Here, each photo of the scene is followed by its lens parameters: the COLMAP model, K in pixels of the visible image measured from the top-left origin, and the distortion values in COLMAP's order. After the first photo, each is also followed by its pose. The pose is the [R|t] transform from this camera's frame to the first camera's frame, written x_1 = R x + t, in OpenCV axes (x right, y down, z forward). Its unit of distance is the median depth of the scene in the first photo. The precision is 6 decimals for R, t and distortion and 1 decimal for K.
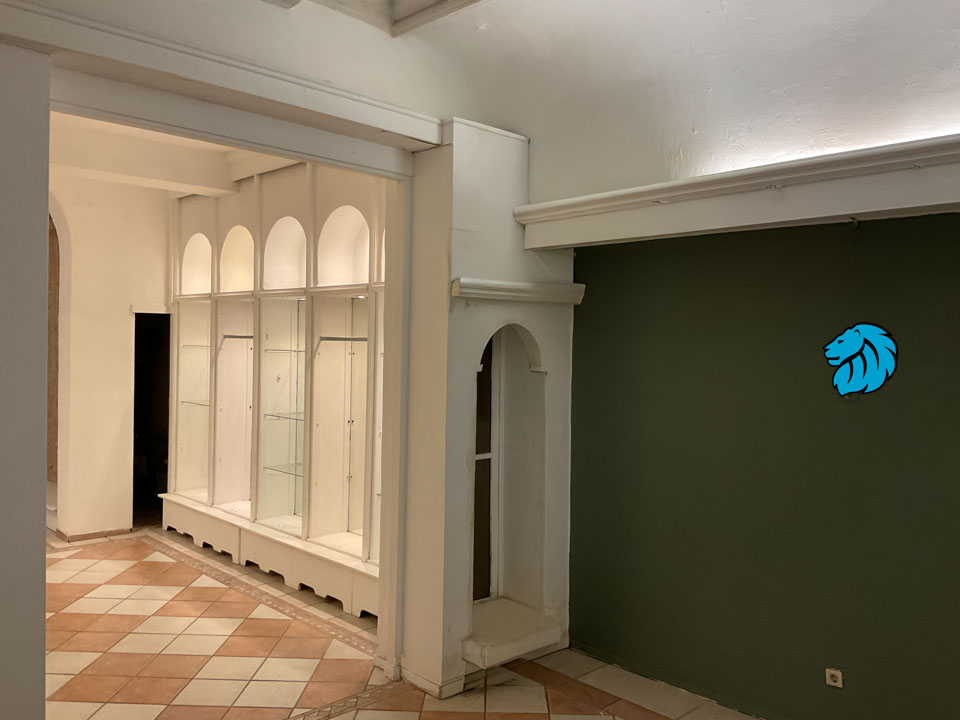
lens RADIAL K [[791.7, 0, 480.0], [0, 791.7, 360.0], [0, 0, 1]] dist [0.096628, -0.219523]
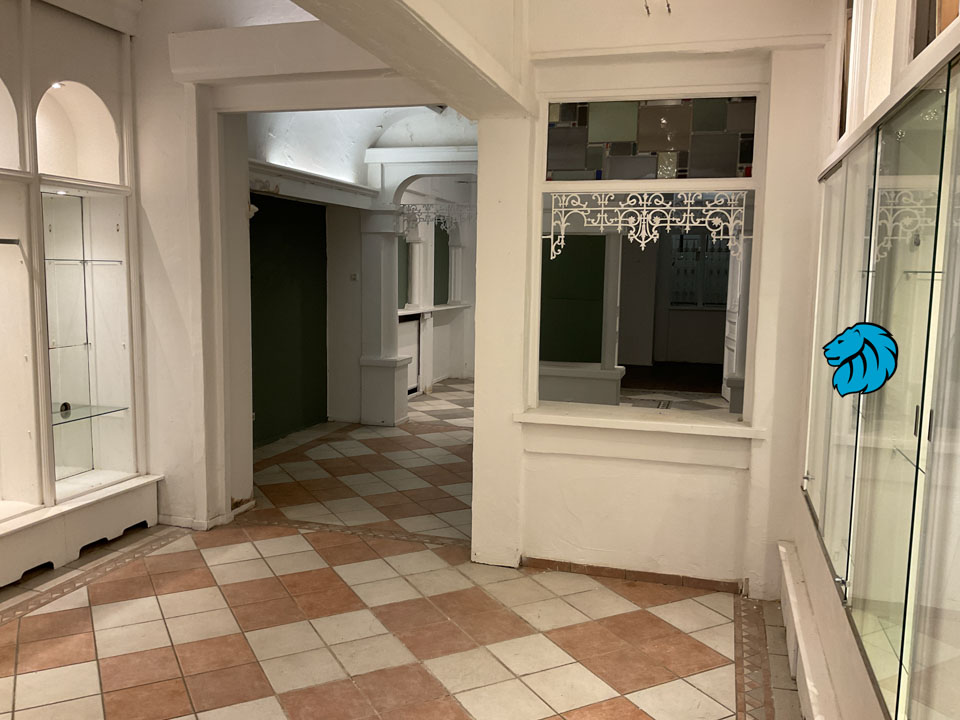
lens RADIAL K [[791.7, 0, 480.0], [0, 791.7, 360.0], [0, 0, 1]] dist [0.096628, -0.219523]
pose [[-0.482753, -0.127872, 0.866371, -1.152552], [-0.007808, 0.989872, 0.141749, -0.028495], [-0.875722, 0.061665, -0.478862, 1.056187]]
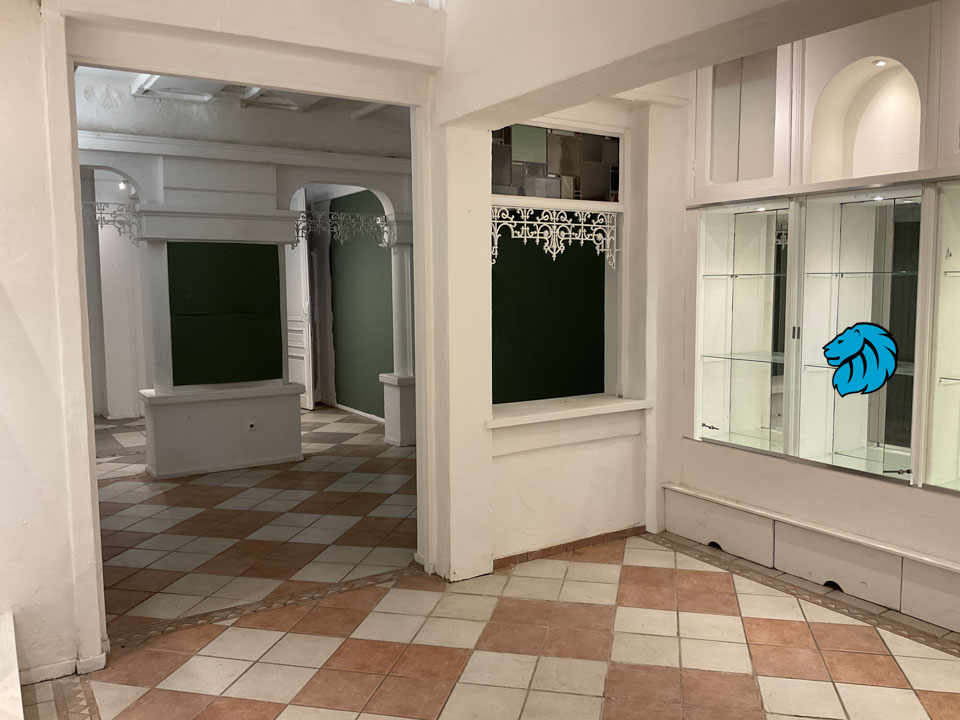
lens RADIAL K [[791.7, 0, 480.0], [0, 791.7, 360.0], [0, 0, 1]] dist [0.096628, -0.219523]
pose [[-0.978524, -0.032604, 0.203538, -0.578092], [-0.007960, 0.992652, 0.120742, -0.020731], [-0.205979, 0.116529, -0.971593, 1.471057]]
